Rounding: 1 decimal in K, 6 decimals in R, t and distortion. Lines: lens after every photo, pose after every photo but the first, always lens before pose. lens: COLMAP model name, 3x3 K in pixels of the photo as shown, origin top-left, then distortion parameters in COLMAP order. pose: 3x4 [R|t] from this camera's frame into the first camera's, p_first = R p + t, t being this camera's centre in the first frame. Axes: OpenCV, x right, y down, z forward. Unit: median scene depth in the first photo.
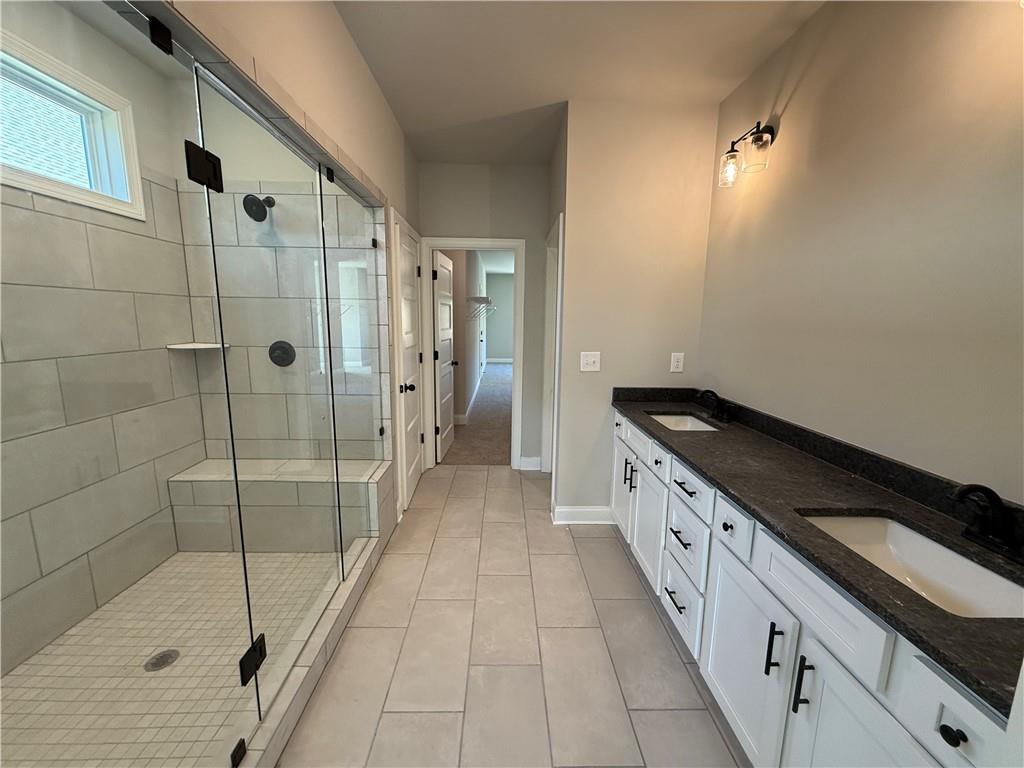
lens RADIAL K [[406.3, 0, 508.3], [0, 406.3, 383.5], [0, 0, 1]] dist [-0.000703, 0.000432]
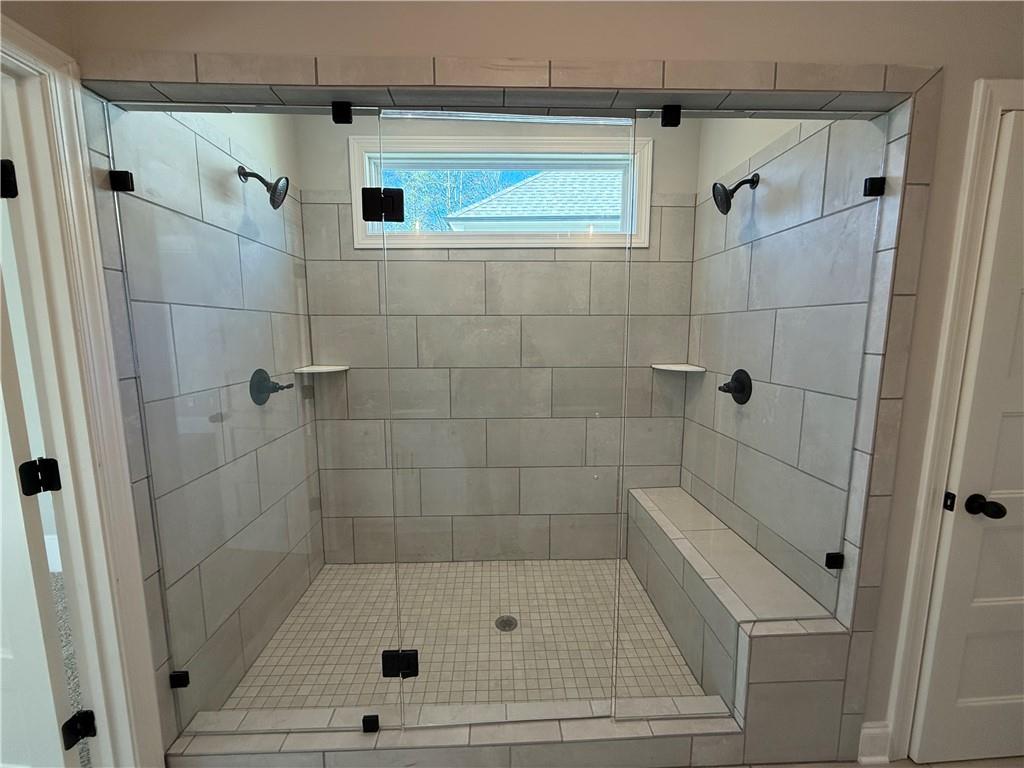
lens RADIAL K [[406.3, 0, 508.3], [0, 406.3, 383.5], [0, 0, 1]] dist [-0.000703, 0.000432]
pose [[0.014350, 0.117978, -0.992913, 0.182957], [-0.151283, 0.981840, 0.114476, -0.109380], [0.988386, 0.148568, 0.031937, 0.616843]]
